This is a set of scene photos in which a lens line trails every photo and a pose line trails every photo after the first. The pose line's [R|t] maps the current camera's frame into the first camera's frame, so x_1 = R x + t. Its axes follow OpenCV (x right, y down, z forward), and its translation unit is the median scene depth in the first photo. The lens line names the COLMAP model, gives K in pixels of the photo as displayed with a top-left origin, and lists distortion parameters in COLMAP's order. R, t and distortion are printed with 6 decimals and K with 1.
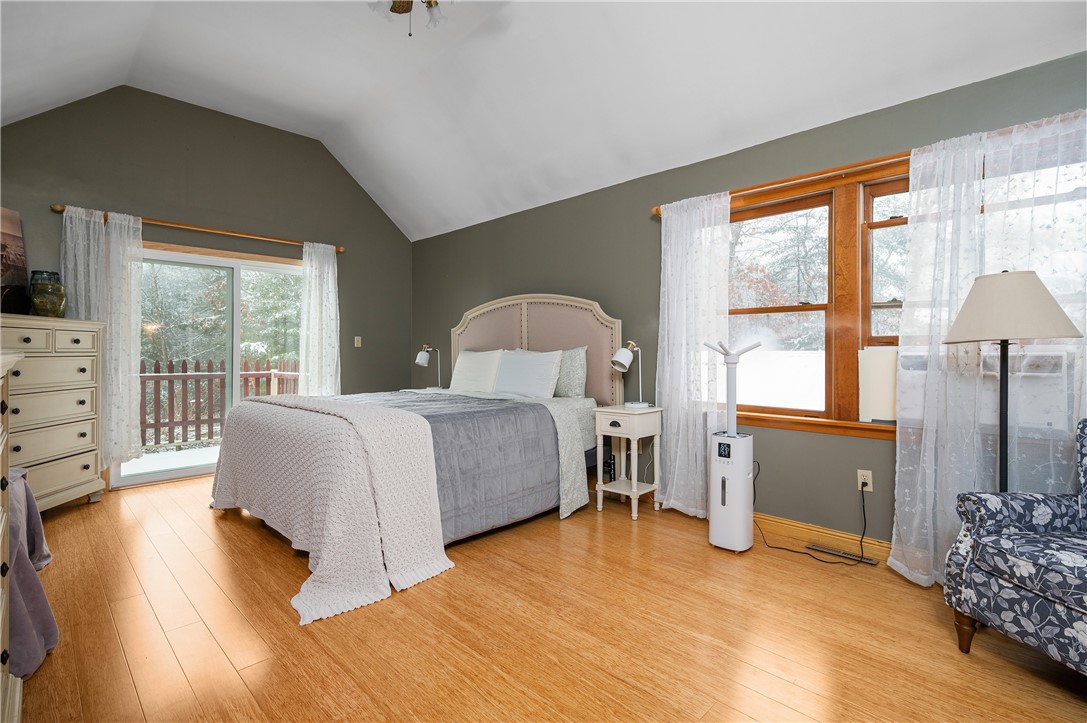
lens RADIAL K [[485.7, 0, 550.8], [0, 485.7, 351.7], [0, 0, 1]] dist [0.004217, 0.000401]
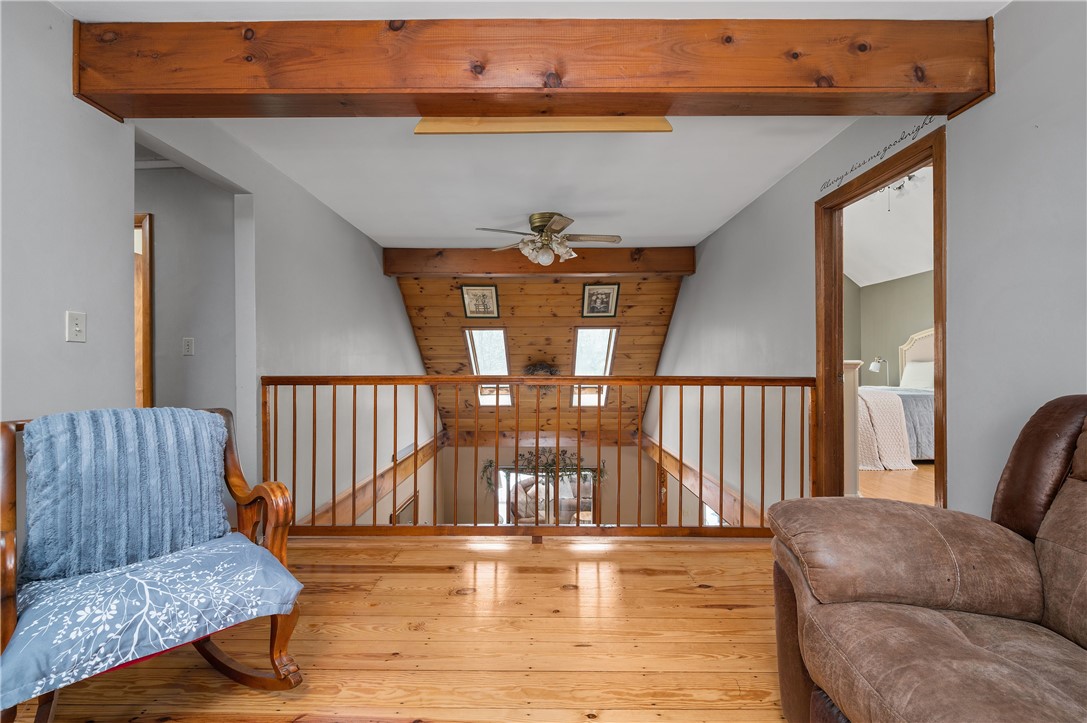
lens RADIAL K [[467.2, 0, 537.9], [0, 467.2, 356.4], [0, 0, 1]] dist [-0.005117, -0.000532]
pose [[0.693572, -0.016231, -0.720204, 0.096193], [0.005101, 0.999832, -0.017621, 0.004120], [0.720369, 0.008548, 0.693538, -1.379665]]
